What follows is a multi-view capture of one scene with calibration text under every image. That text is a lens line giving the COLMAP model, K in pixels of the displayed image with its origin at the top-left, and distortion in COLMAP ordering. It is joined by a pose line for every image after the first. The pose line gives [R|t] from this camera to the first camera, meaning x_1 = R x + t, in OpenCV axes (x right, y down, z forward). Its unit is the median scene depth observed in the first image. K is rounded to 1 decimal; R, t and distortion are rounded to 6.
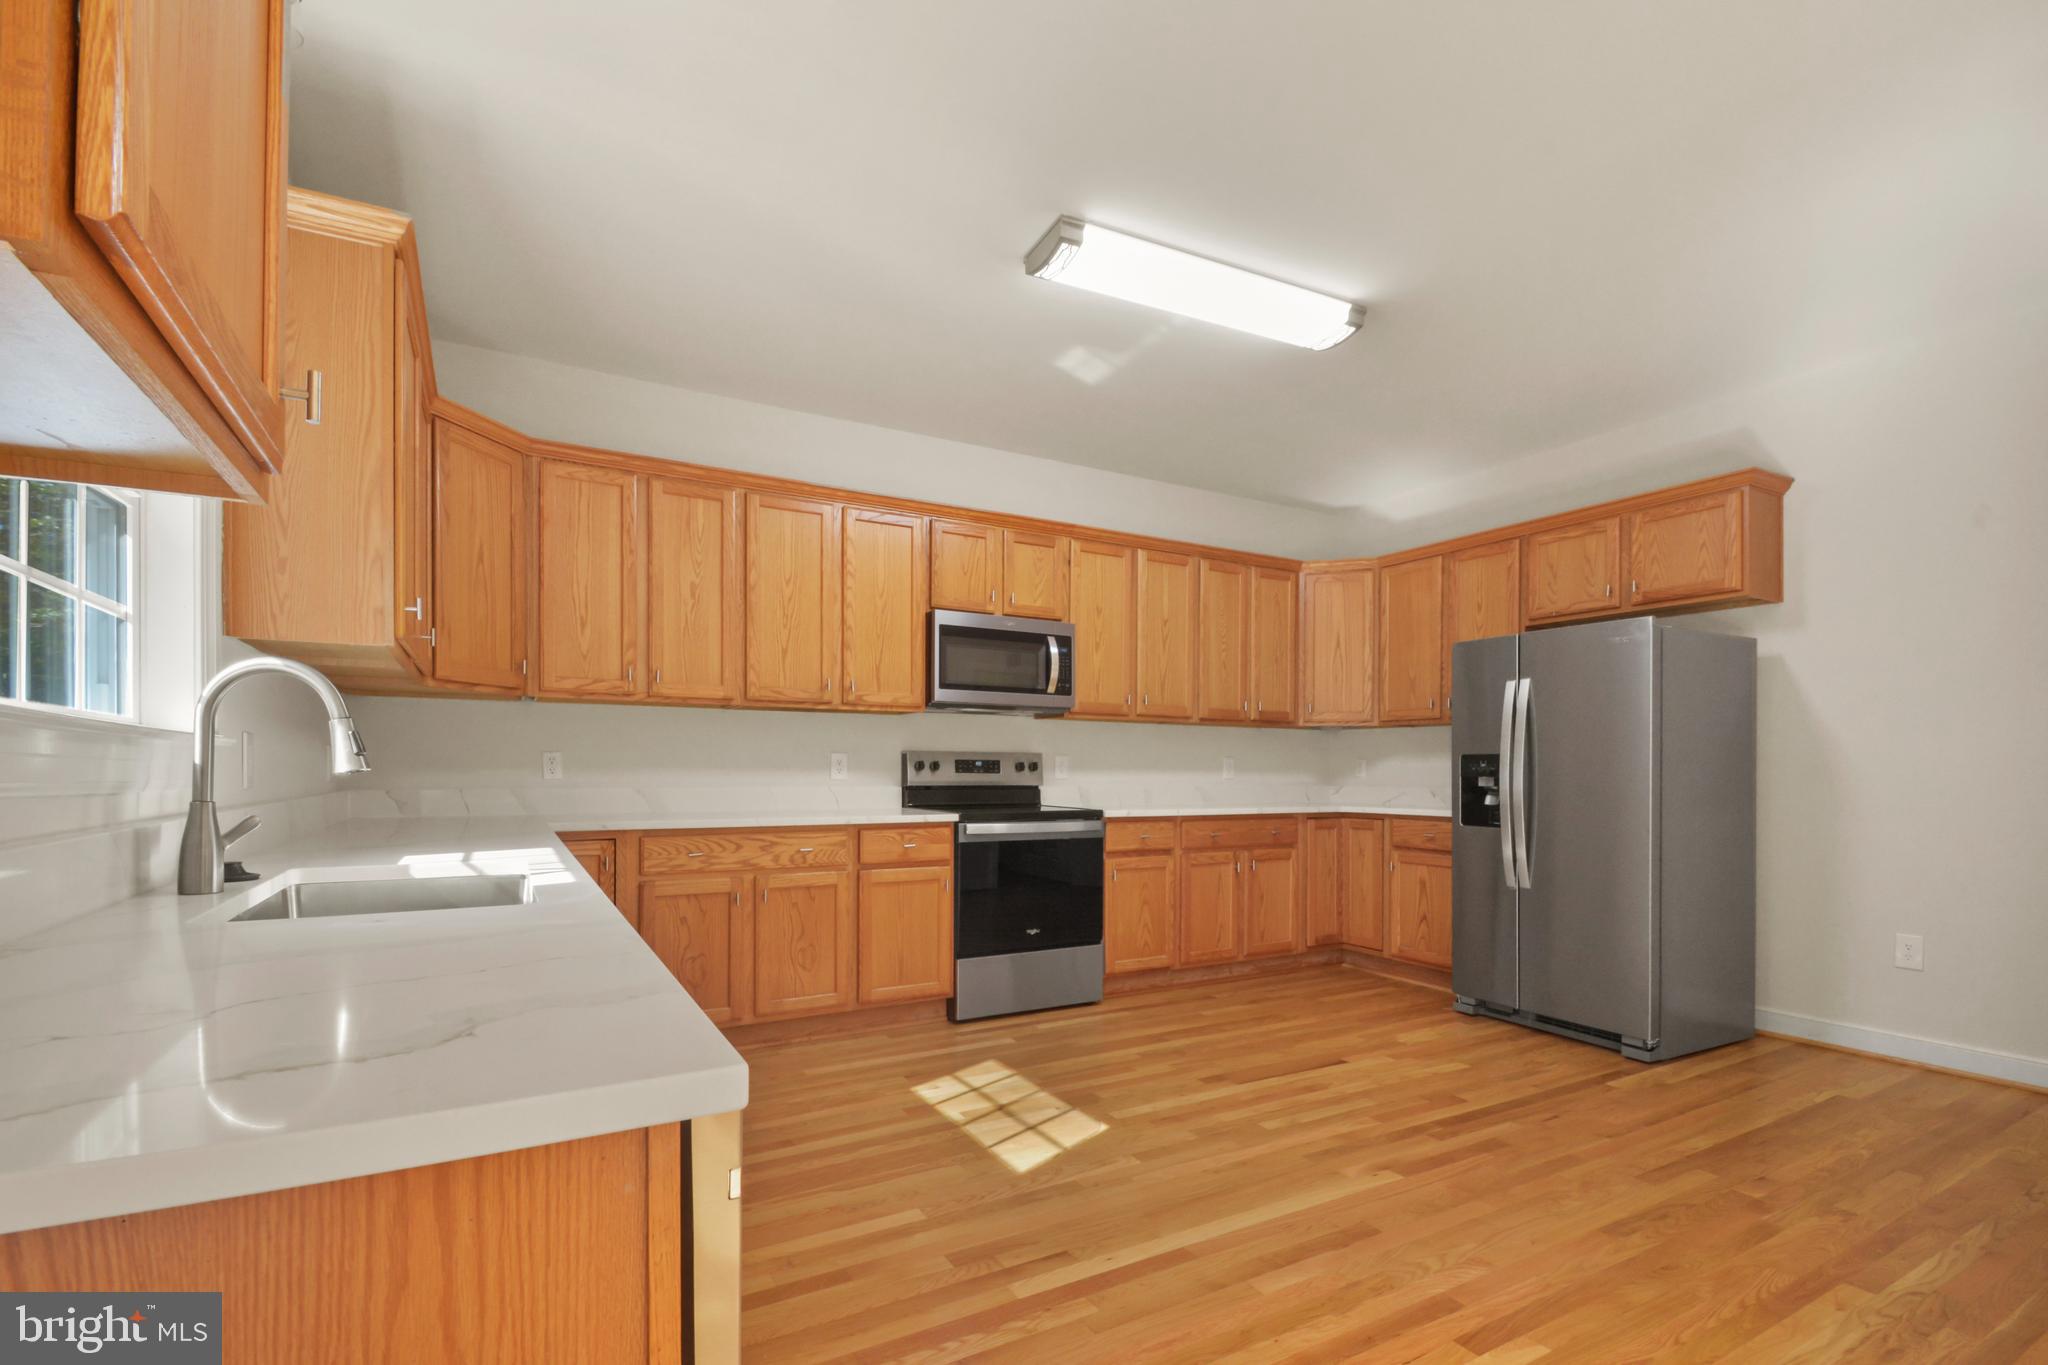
lens RADIAL K [[901.8, 0, 1017.2], [0, 901.8, 684.9], [0, 0, 1]] dist [0.001411, -0.000075]
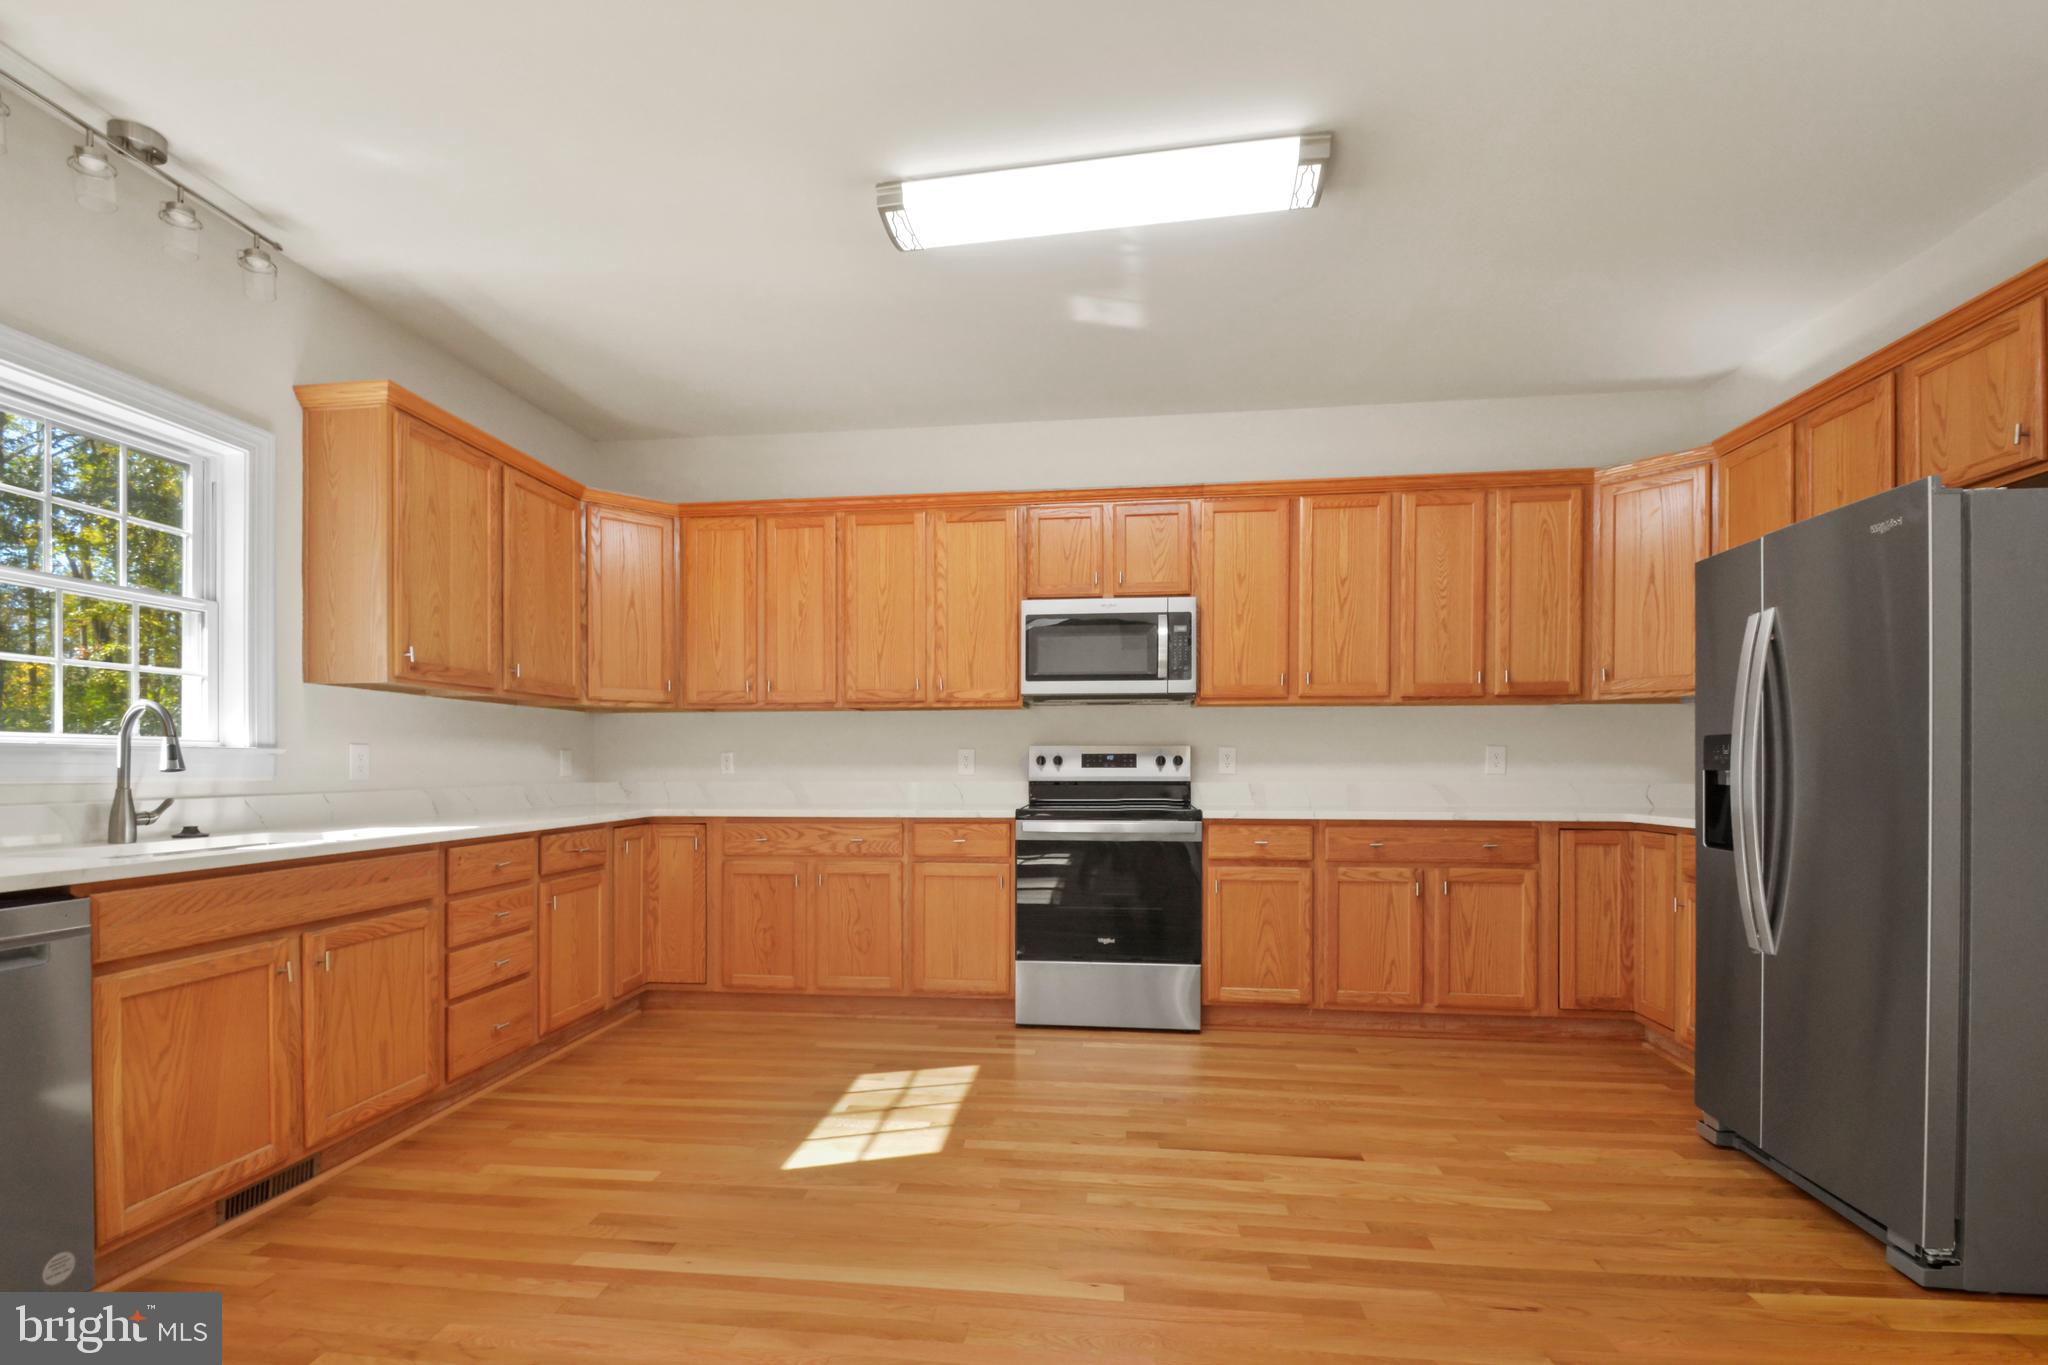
lens RADIAL K [[915.8, 0, 1024.0], [0, 915.8, 682.5], [0, 0, 1]] dist [0.021546, -0.019025]
pose [[0.814048, -0.056769, -0.578016, 0.473289], [0.060310, 0.998094, -0.013089, 0.017856], [0.577657, -0.024205, 0.815920, 0.186879]]
